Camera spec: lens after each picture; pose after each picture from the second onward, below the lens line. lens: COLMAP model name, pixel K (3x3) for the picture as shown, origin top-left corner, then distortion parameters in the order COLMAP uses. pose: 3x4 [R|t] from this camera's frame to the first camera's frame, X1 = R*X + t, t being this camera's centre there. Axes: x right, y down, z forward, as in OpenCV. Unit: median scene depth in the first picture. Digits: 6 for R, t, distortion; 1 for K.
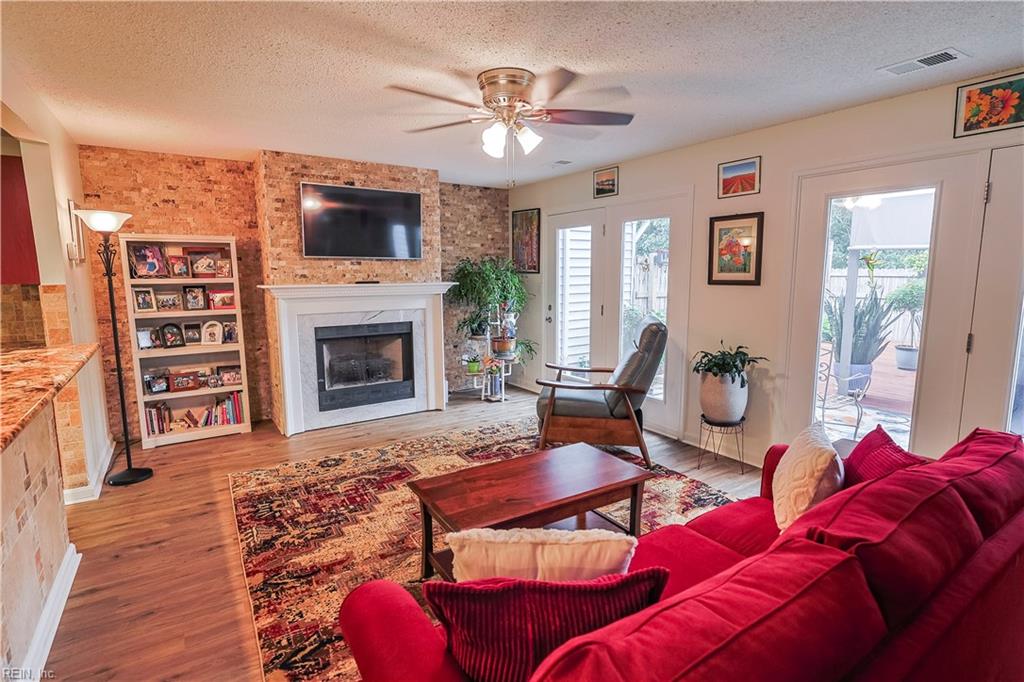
lens RADIAL K [[498.8, 0, 512.8], [0, 498.8, 337.0], [0, 0, 1]] dist [-0.001275, 0.000501]
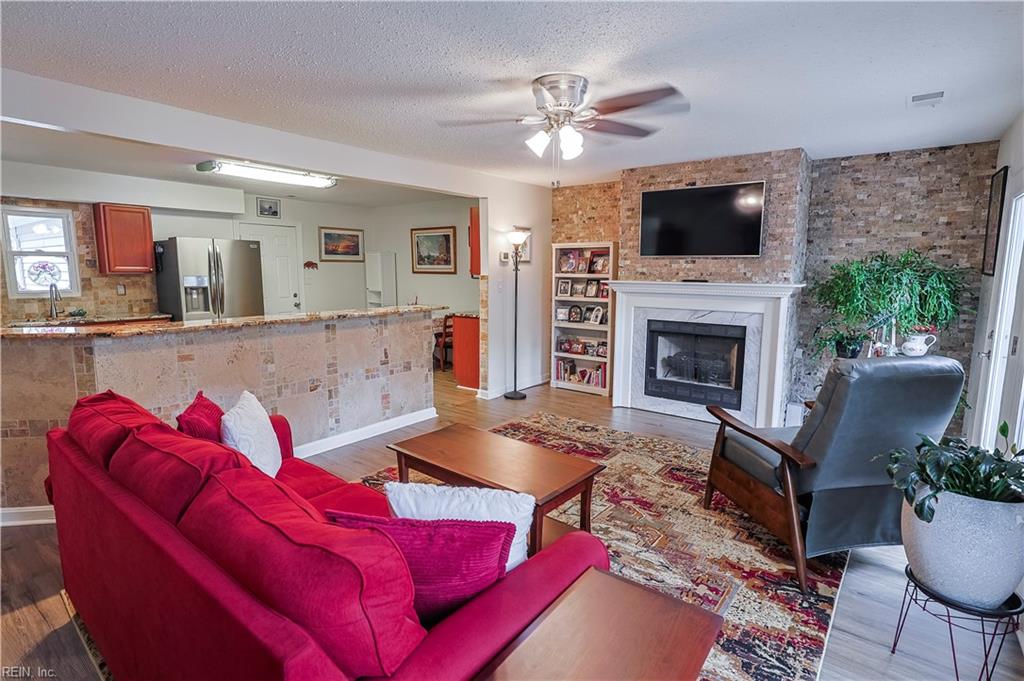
lens RADIAL K [[498.8, 0, 512.8], [0, 498.8, 336.5], [0, 0, 1]] dist [-0.001275, 0.000501]
pose [[0.319858, 0.132634, -0.938136, 0.631382], [-0.133209, 0.986613, 0.094071, -0.051864], [0.938055, 0.094879, 0.333244, 0.387265]]
